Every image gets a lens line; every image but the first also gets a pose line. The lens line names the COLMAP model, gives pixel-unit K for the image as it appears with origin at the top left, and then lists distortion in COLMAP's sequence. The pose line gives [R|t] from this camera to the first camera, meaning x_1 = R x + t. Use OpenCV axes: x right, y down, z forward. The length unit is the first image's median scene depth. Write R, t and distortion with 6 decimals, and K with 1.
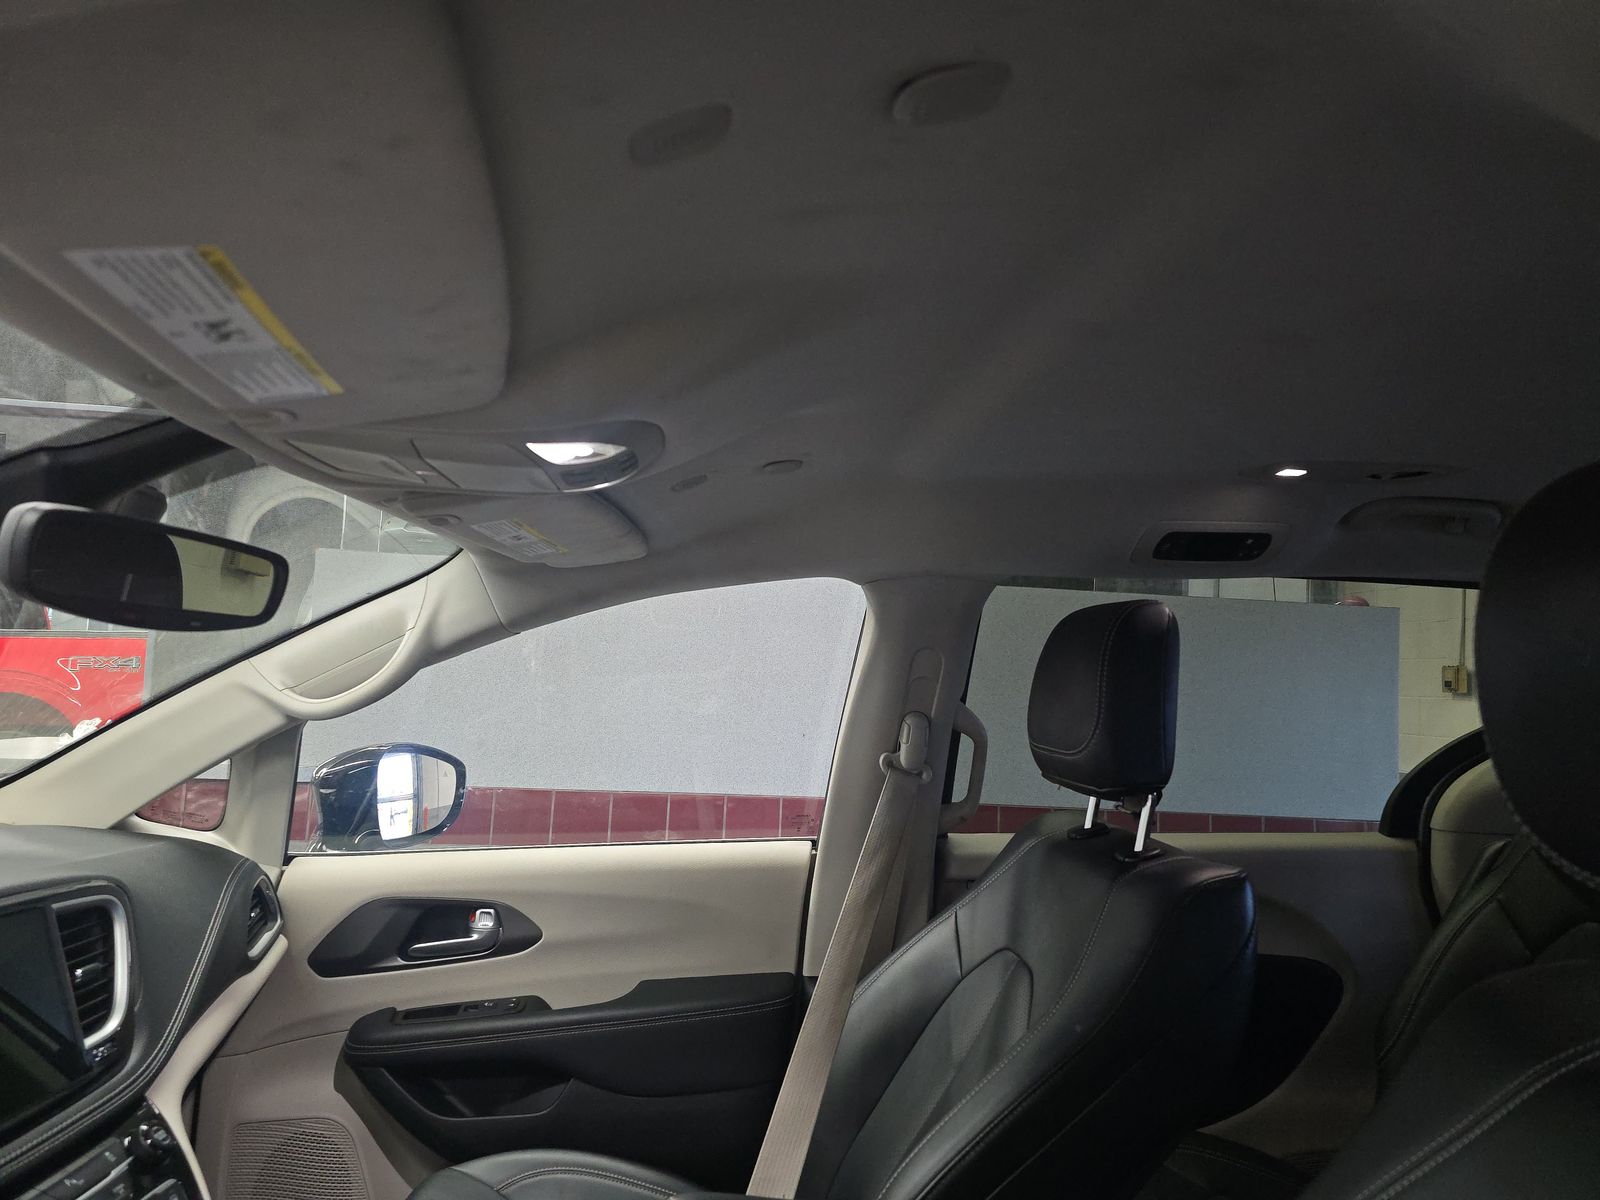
lens RADIAL K [[1070.8, 0, 800.0], [0, 1070.8, 600.0], [0, 0, 1]] dist [0.041794, -0.044194]
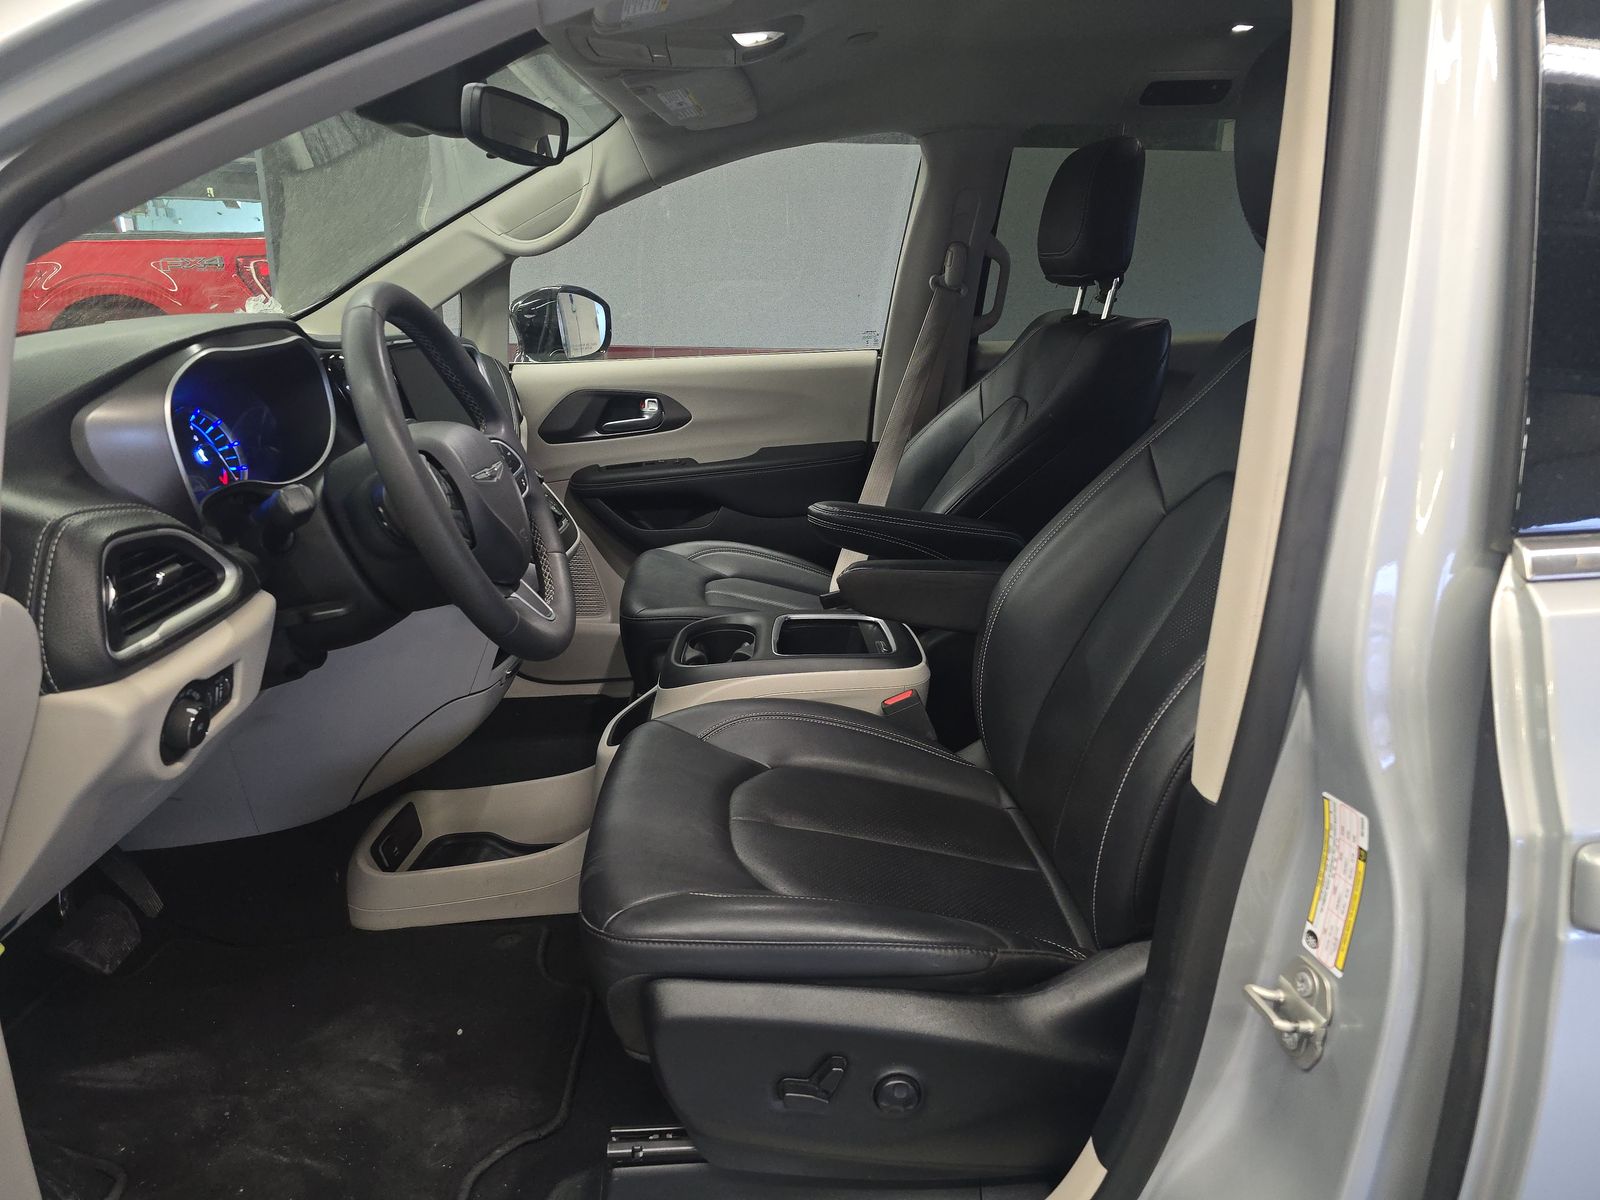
lens RADIAL K [[1100.9, 0, 792.6], [0, 1100.9, 638.0], [0, 0, 1]] dist [0.059344, -0.056317]
pose [[0.999084, -0.017128, -0.039217, -0.052899], [0.030456, 0.928349, 0.370459, 0.044829], [0.030062, -0.371314, 0.928021, -0.488562]]
